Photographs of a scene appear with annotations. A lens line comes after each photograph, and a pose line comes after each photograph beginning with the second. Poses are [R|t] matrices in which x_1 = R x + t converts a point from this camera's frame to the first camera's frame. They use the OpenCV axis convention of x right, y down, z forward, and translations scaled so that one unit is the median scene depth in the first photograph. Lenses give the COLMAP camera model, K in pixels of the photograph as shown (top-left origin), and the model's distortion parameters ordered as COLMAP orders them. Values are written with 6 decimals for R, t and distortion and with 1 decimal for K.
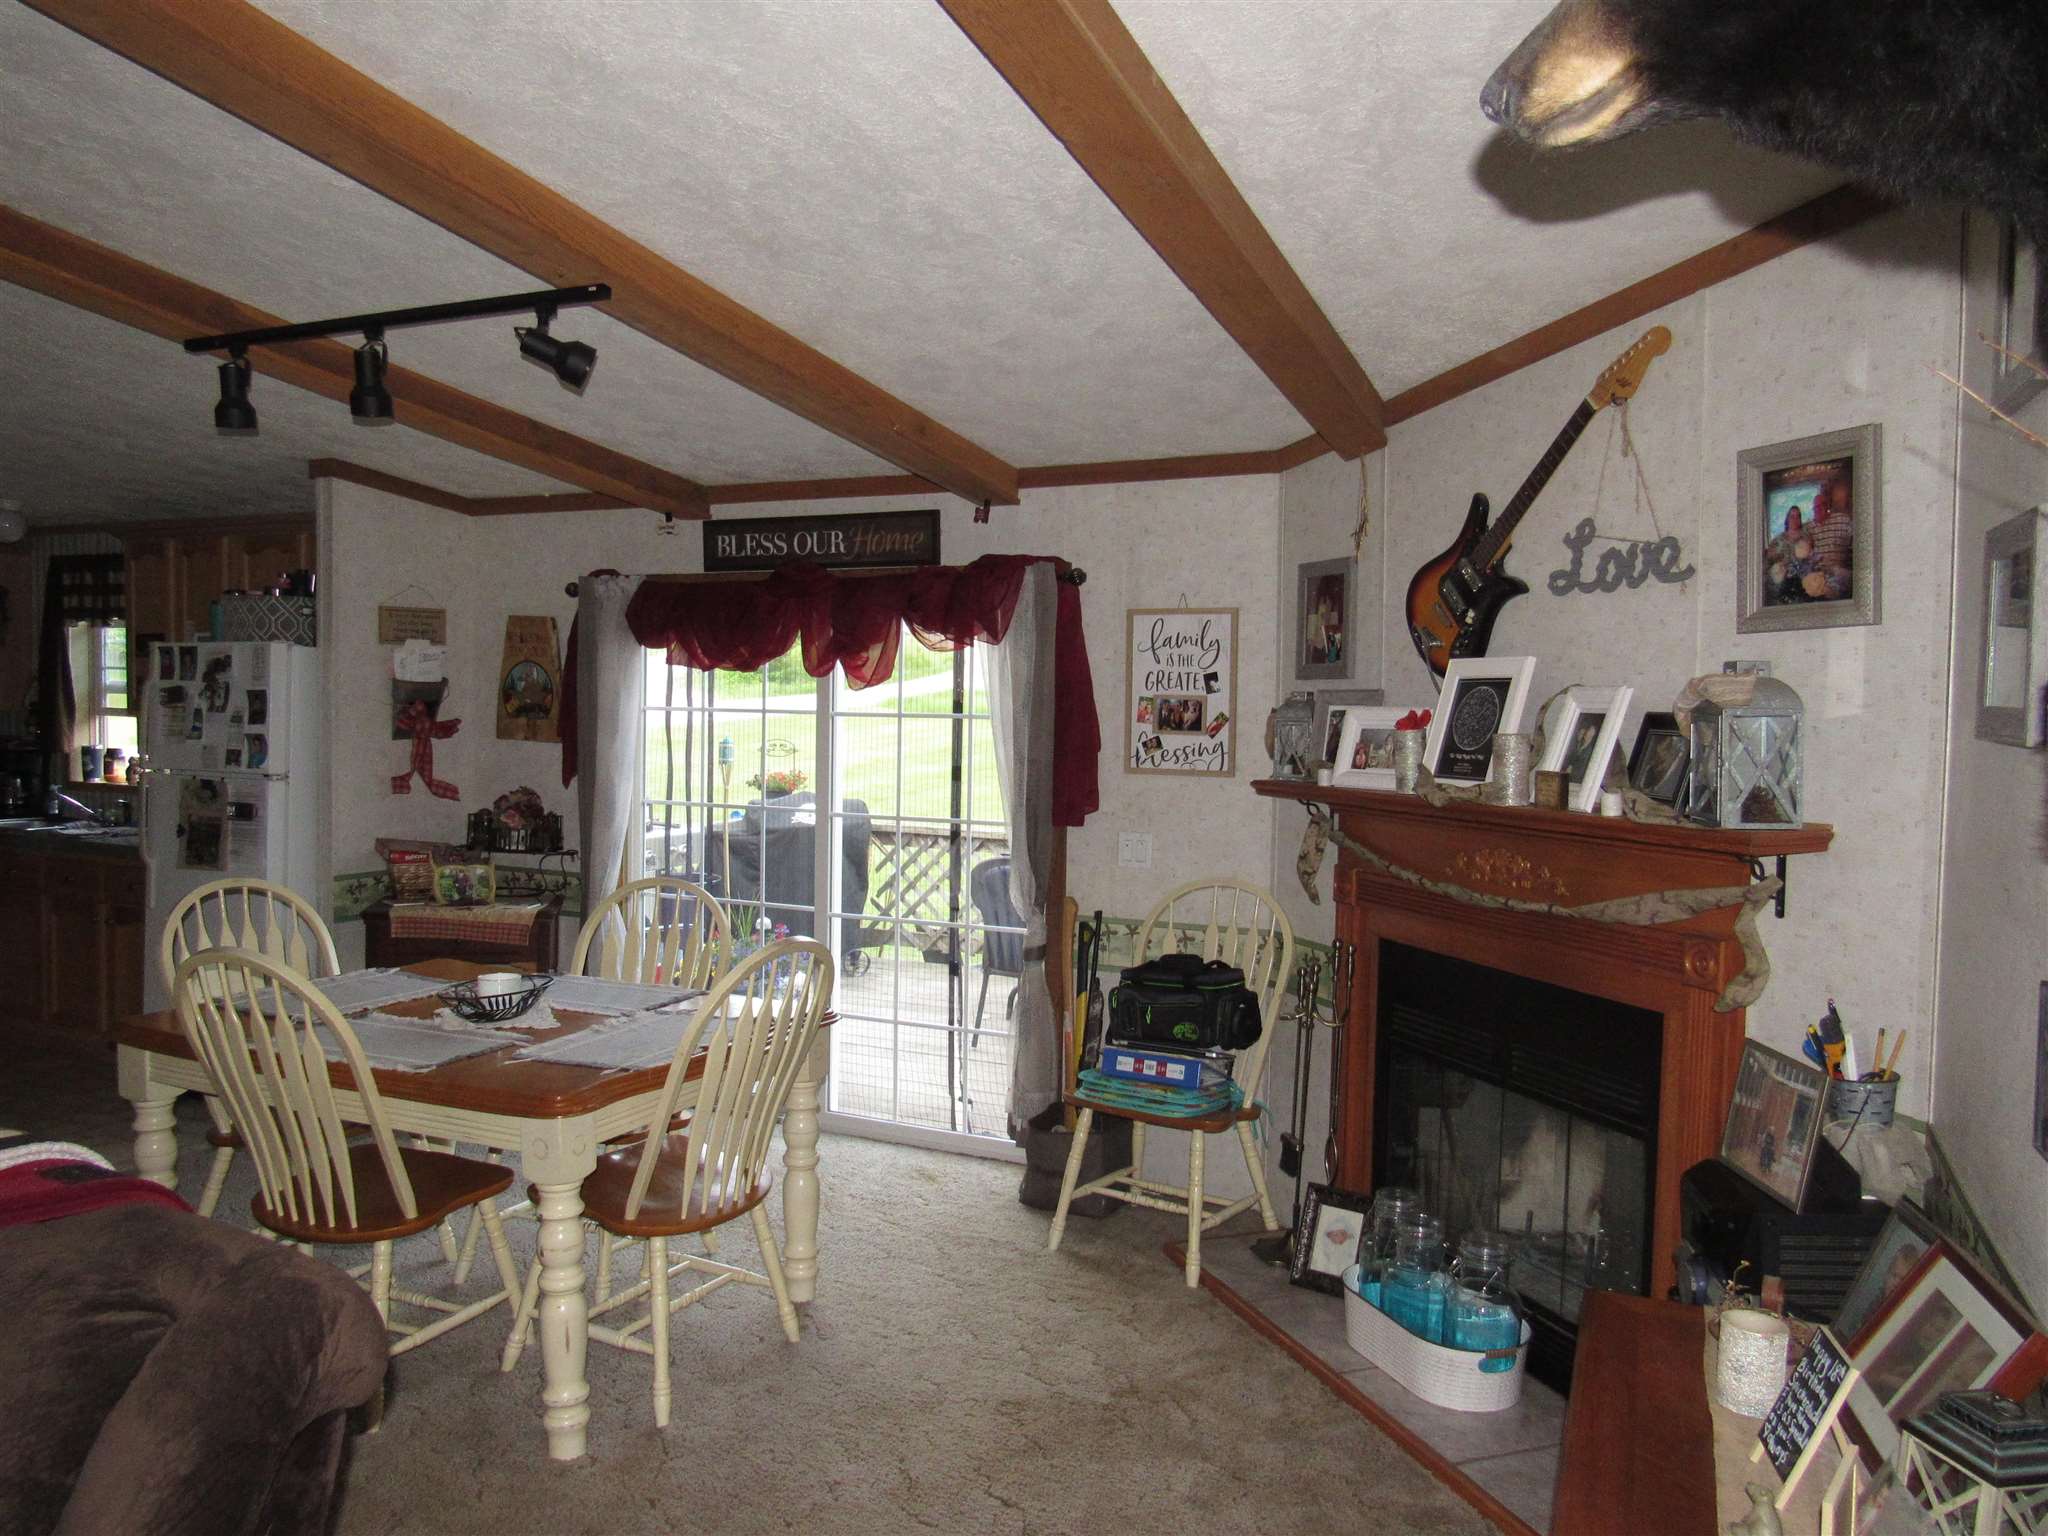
lens RADIAL K [[1462.9, 0, 1031.4], [0, 1462.9, 772.9], [0, 0, 1]] dist [-0.027808, 0.007419]
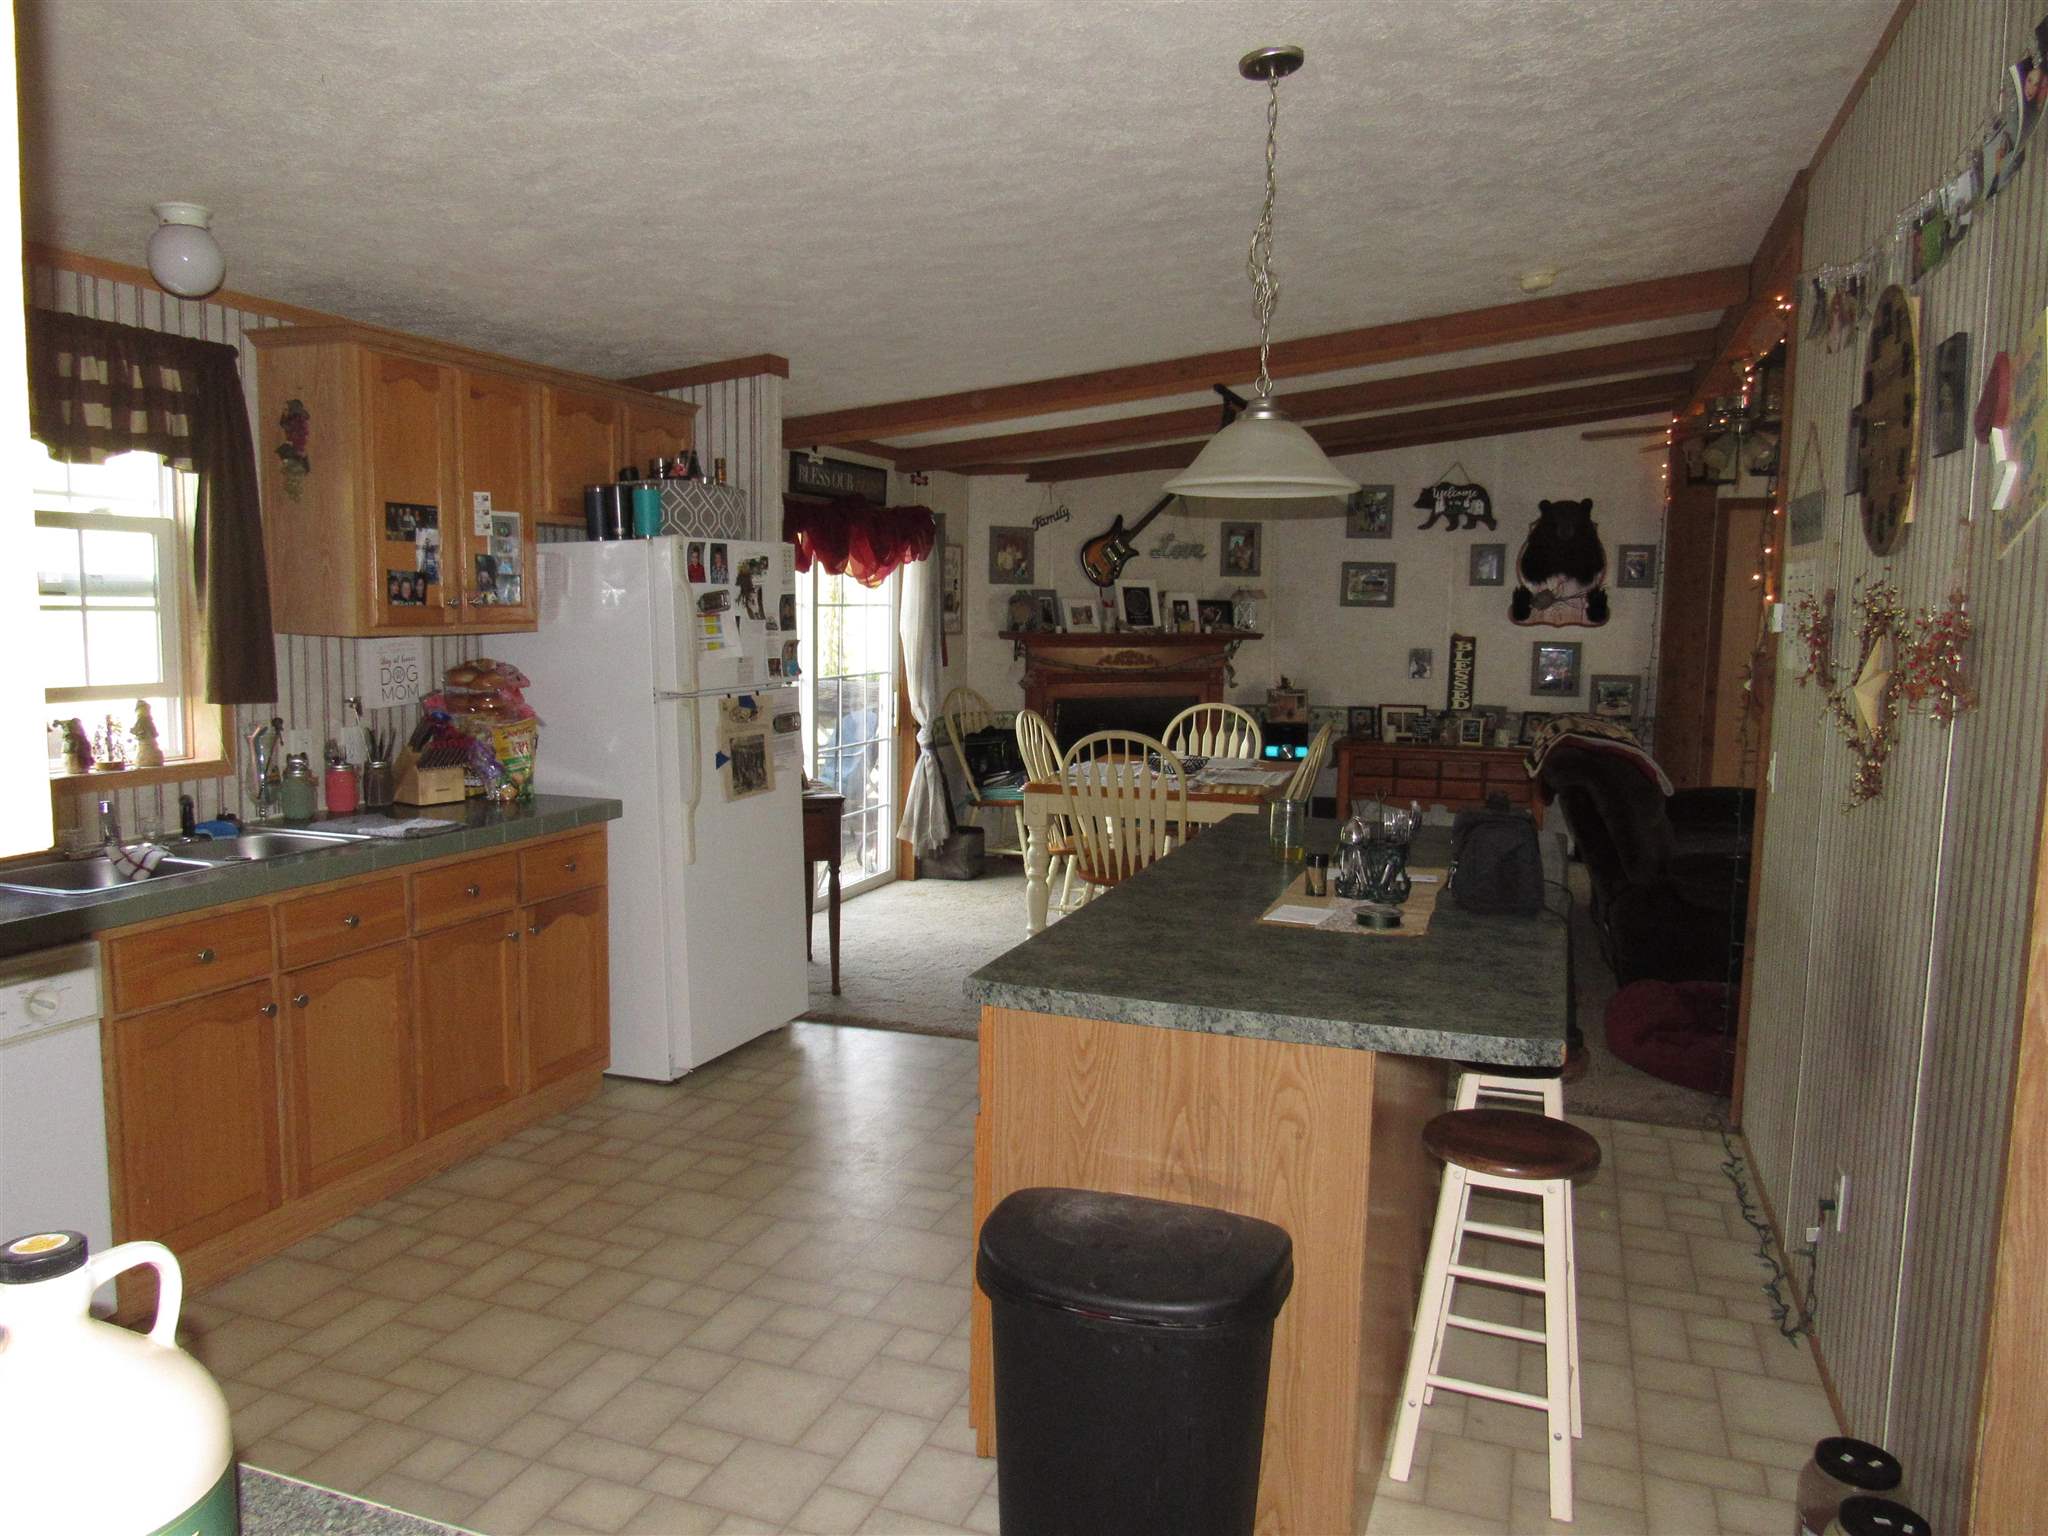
lens RADIAL K [[1462.9, 0, 1031.4], [0, 1462.9, 772.9], [0, 0, 1]] dist [-0.027808, 0.007419]
pose [[-0.092678, -0.138136, 0.986068, -1.505419], [0.029302, 0.989522, 0.141374, -0.071736], [-0.995265, 0.041996, -0.087659, 0.920074]]
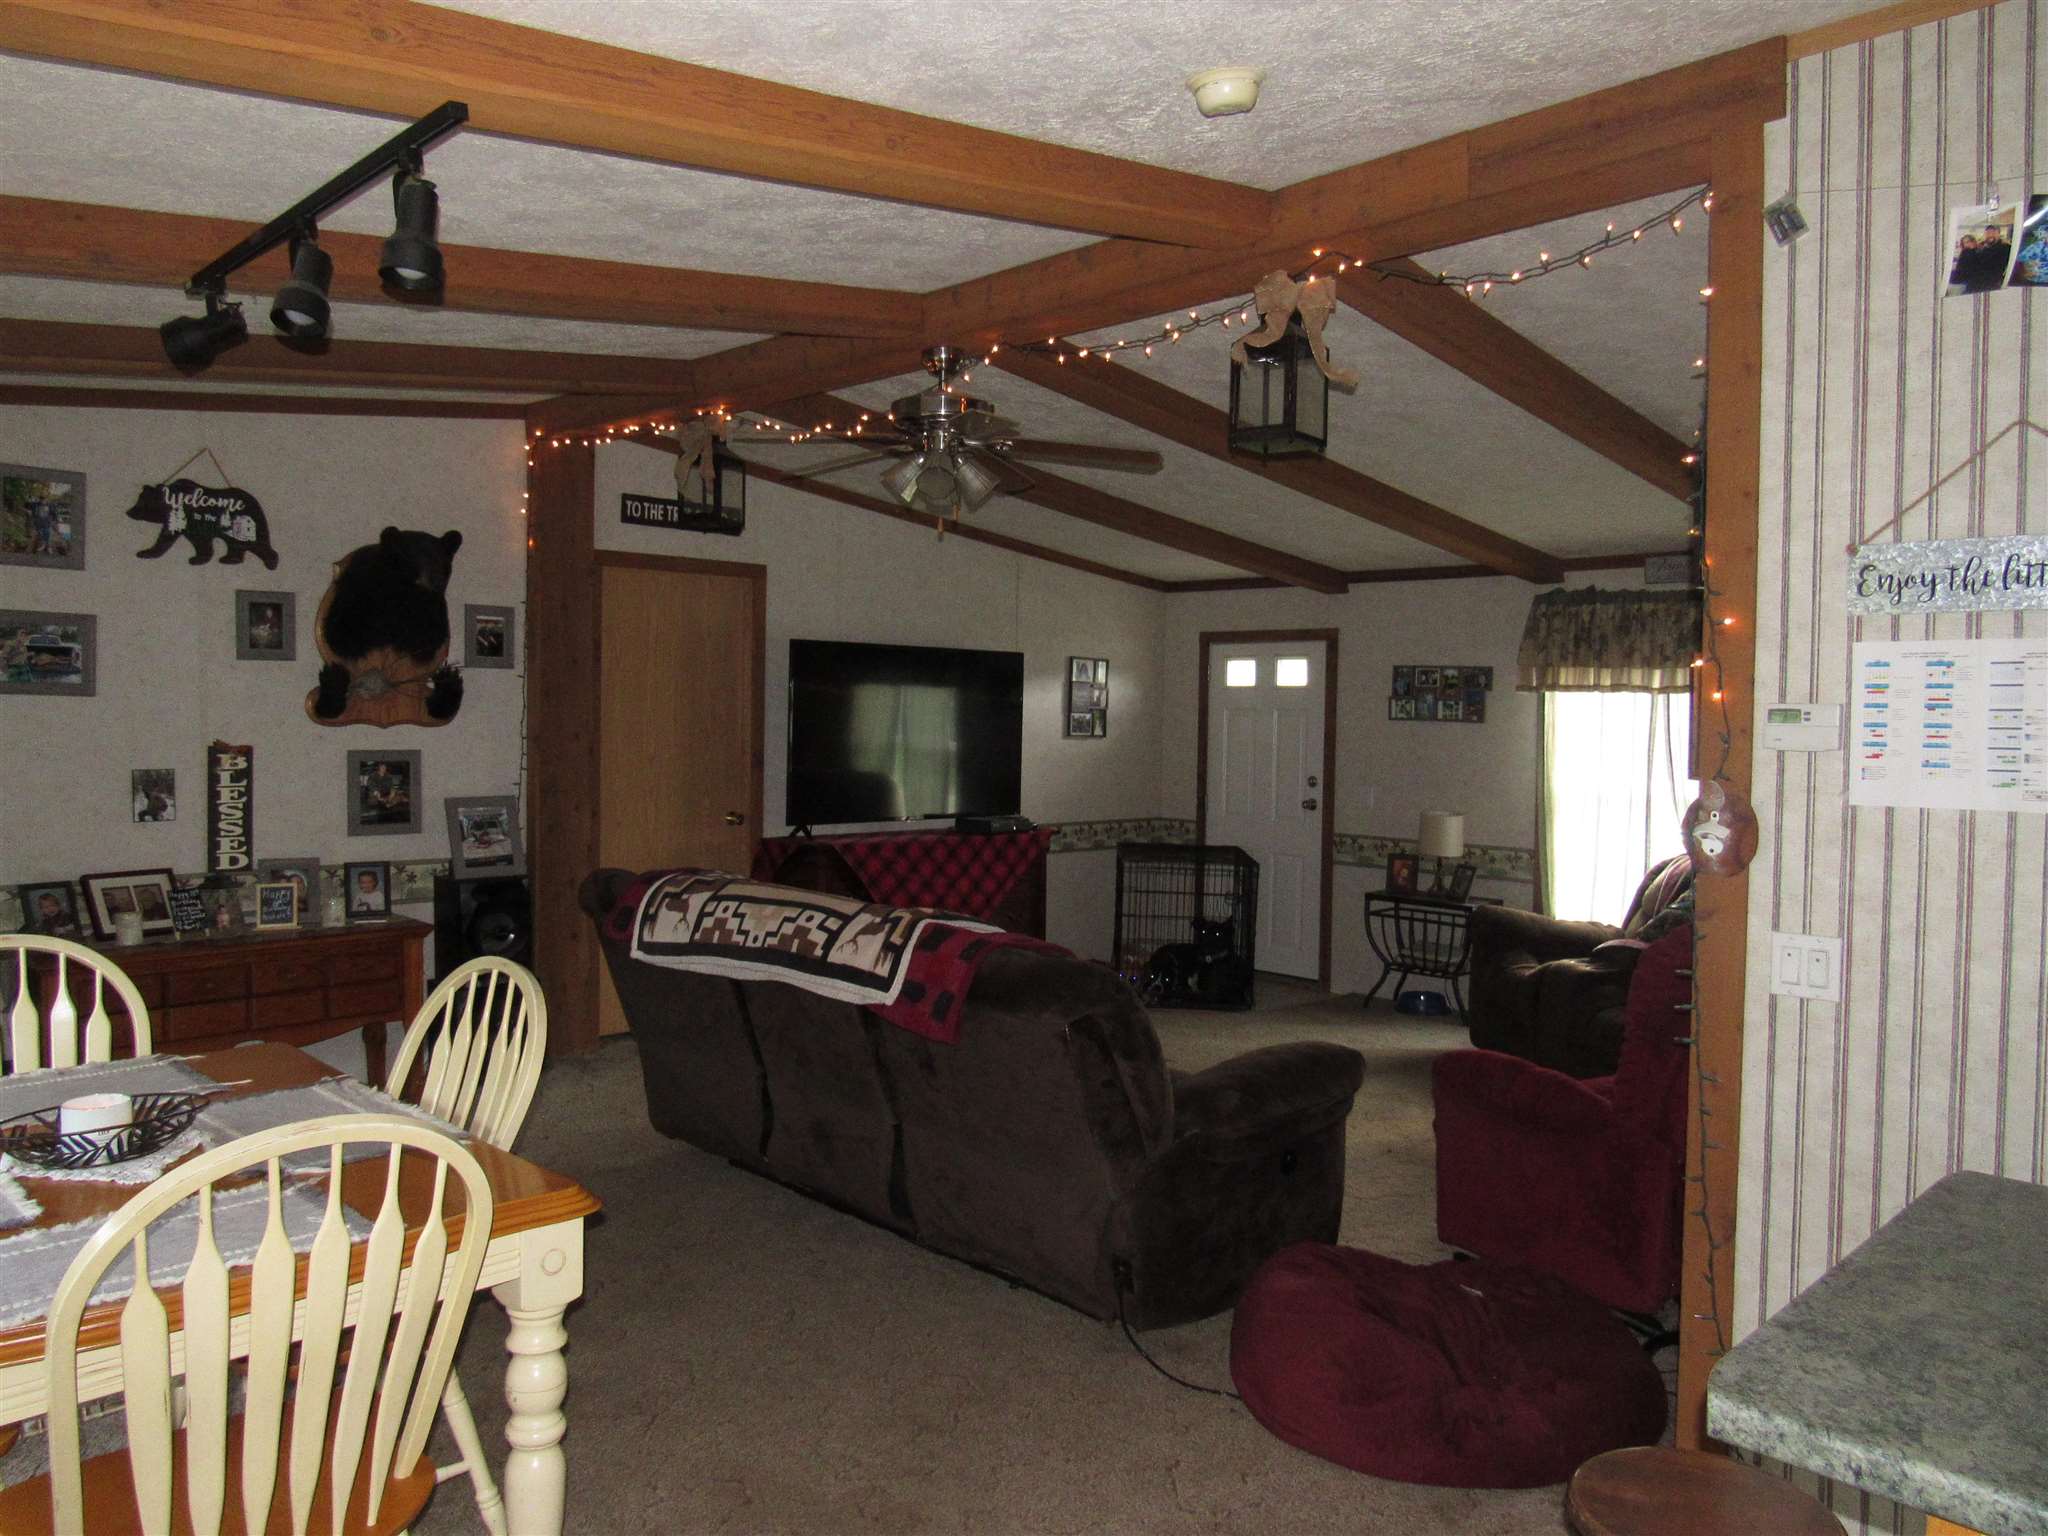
lens RADIAL K [[1462.9, 0, 1031.4], [0, 1462.9, 772.9], [0, 0, 1]] dist [-0.027808, 0.007419]
pose [[-0.935829, -0.050826, 0.348771, -0.690967], [-0.019753, 0.995556, 0.092080, -0.057188], [-0.351901, 0.079282, -0.932673, 1.000449]]
